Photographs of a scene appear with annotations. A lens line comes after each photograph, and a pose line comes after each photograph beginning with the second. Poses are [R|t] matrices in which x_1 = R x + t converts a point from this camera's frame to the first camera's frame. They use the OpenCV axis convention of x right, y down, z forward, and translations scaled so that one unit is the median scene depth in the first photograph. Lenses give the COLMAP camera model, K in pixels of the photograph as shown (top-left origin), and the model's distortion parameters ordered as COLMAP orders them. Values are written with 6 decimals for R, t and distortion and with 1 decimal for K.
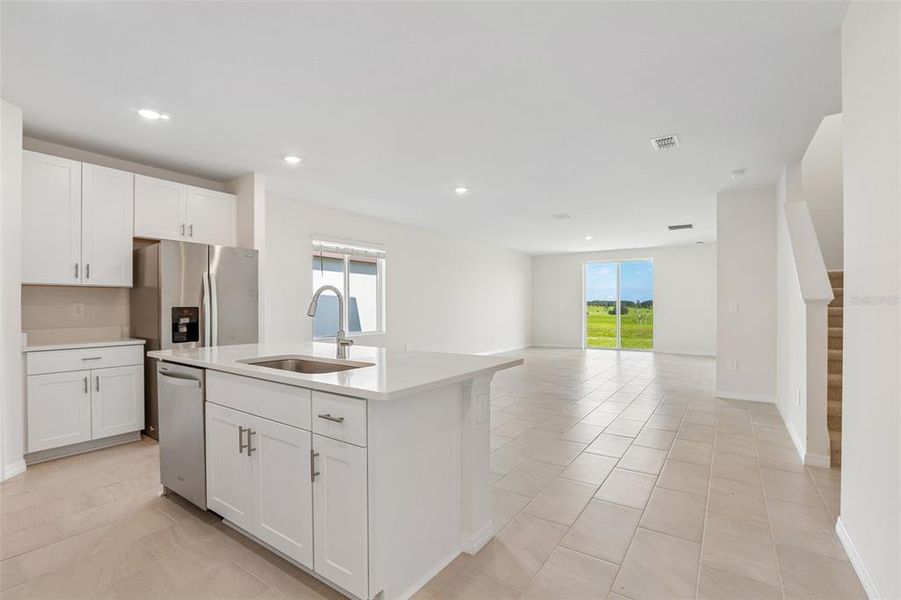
lens RADIAL K [[415.6, 0, 453.5], [0, 415.6, 305.5], [0, 0, 1]] dist [-0.025877, 0.006082]
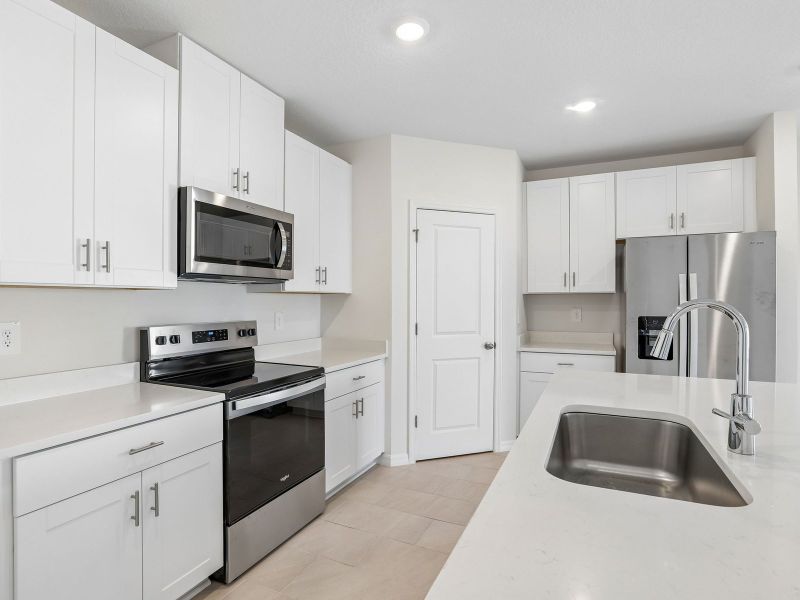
lens RADIAL K [[416.8, 0, 391.8], [0, 416.8, 296.0], [0, 0, 1]] dist [-0.032501, 0.005699]
pose [[0.137980, -0.011567, -0.990367, 0.090344], [-0.002327, 0.999925, -0.012003, -0.027721], [0.990432, 0.003961, 0.137943, 0.391540]]
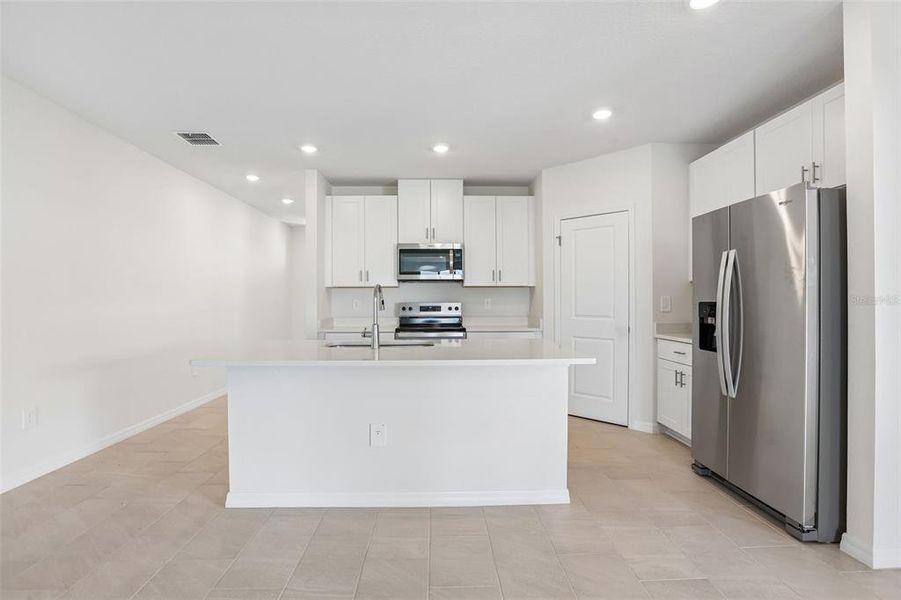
lens RADIAL K [[415.6, 0, 446.2], [0, 415.6, 294.5], [0, 0, 1]] dist [-0.025877, 0.006082]
pose [[-0.818788, -0.005781, -0.574066, 0.151699], [0.000046, 0.999949, -0.010135, -0.003096], [0.574095, -0.008325, -0.818746, 1.409421]]
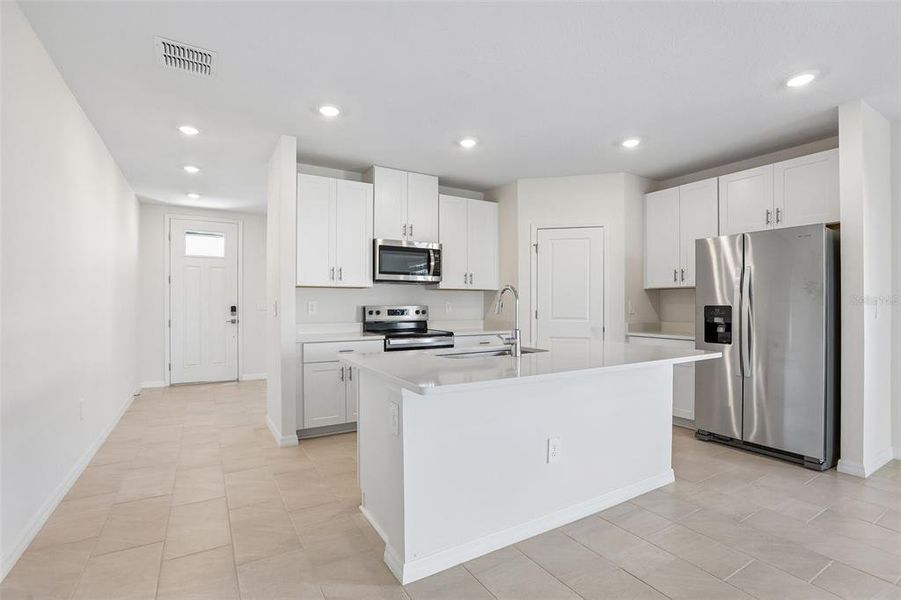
lens RADIAL K [[415.6, 0, 446.7], [0, 415.6, 297.7], [0, 0, 1]] dist [-0.025877, 0.006082]
pose [[-0.436775, -0.014451, -0.899455, 0.489599], [-0.005416, 0.999895, -0.013434, 0.001756], [0.899555, -0.000996, -0.436807, 0.906998]]
